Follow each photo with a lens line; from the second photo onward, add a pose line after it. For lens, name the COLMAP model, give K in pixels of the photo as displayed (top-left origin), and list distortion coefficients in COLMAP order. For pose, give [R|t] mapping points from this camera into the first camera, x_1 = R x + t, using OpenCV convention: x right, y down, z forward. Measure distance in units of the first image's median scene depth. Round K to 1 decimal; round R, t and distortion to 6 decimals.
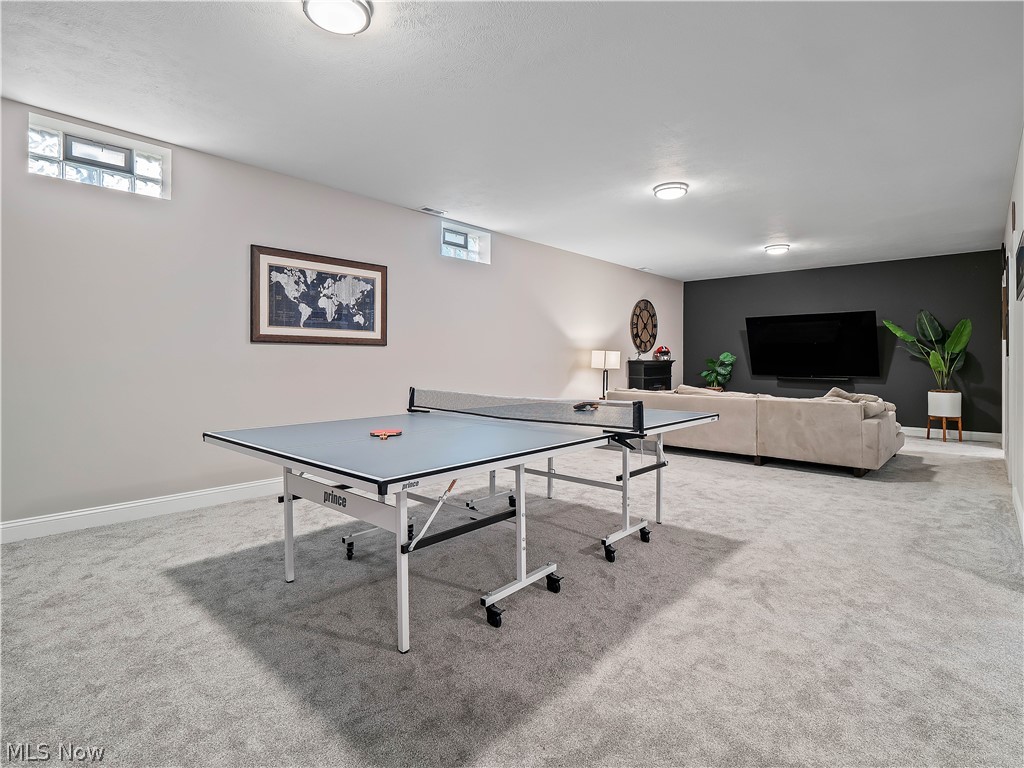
lens RADIAL K [[525.1, 0, 511.6], [0, 525.1, 360.2], [0, 0, 1]] dist [0.003754, 0.000566]
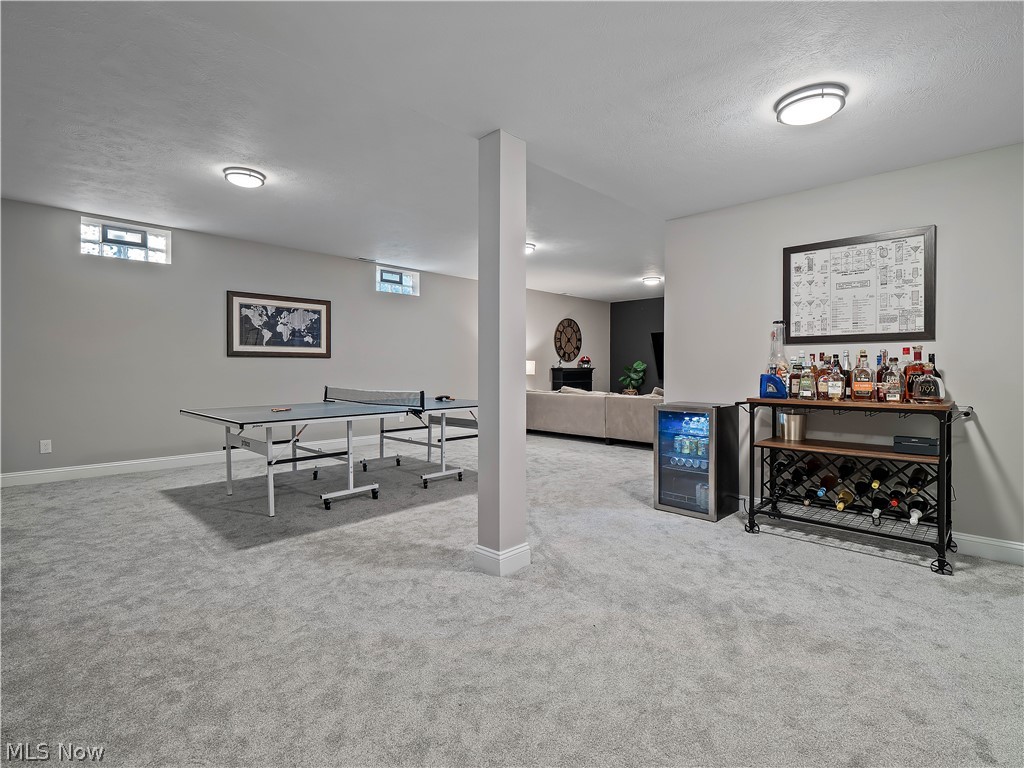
lens RADIAL K [[490.1, 0, 506.5], [0, 490.1, 372.0], [0, 0, 1]] dist [0.001812, -0.000188]
pose [[0.999680, -0.002823, -0.025129, 0.294341], [0.003014, 0.999967, 0.007591, 0.001680], [0.025106, -0.007664, 0.999655, -0.328134]]
